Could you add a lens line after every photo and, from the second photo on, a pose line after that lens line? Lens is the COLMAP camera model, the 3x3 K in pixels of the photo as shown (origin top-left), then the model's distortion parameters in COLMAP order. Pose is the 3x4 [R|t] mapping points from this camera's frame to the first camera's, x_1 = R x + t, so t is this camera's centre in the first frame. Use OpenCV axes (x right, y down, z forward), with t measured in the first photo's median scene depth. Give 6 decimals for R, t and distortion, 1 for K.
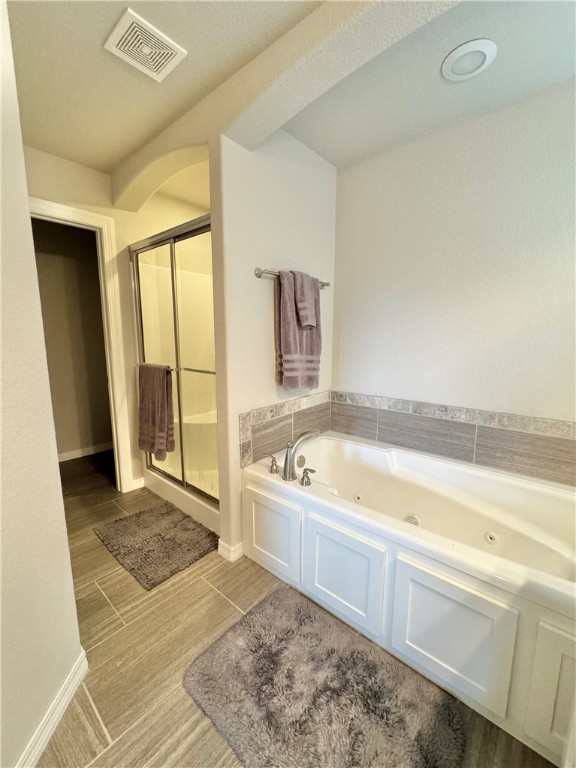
lens RADIAL K [[320.4, 0, 288.0], [0, 320.4, 384.0], [0, 0, 1]] dist [-0.002160, -0.000340]
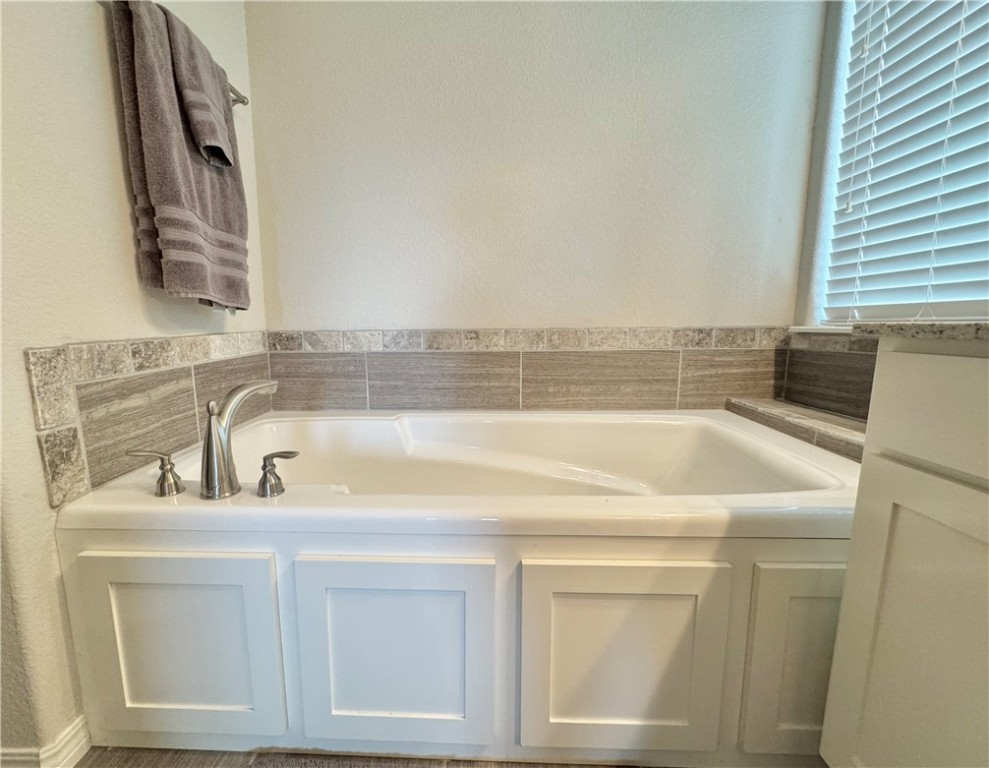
lens RADIAL K [[438.4, 0, 469.3], [0, 438.4, 387.7], [0, 0, 1]] dist [-0.001217, -0.000090]
pose [[0.778313, -0.096982, 0.620342, -0.073325], [0.102233, 0.994389, 0.027192, 0.161196], [-0.619498, 0.042256, 0.783860, 0.333424]]
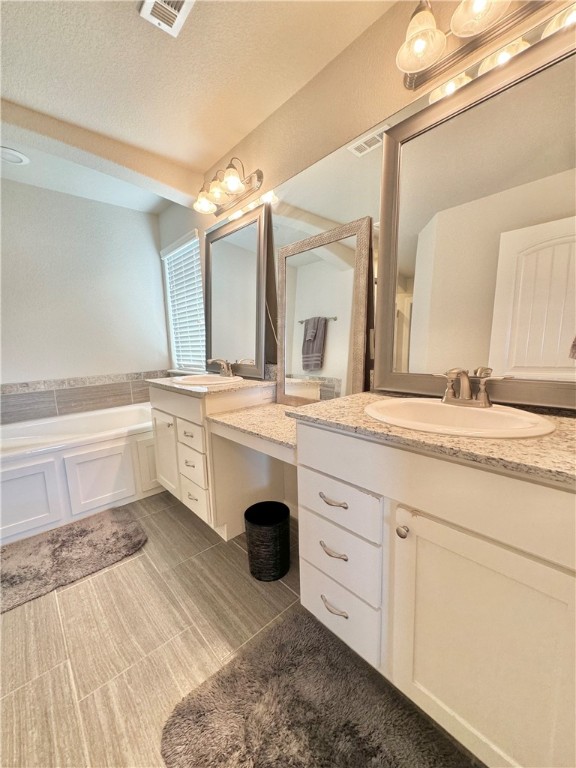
lens RADIAL K [[306.2, 0, 288.0], [0, 306.2, 384.0], [0, 0, 1]] dist [-0.001412, -0.000246]
pose [[0.117141, -0.141532, 0.982979, -0.662116], [0.185616, 0.975471, 0.118331, 0.129610], [-0.975615, 0.168595, 0.140538, -0.265538]]
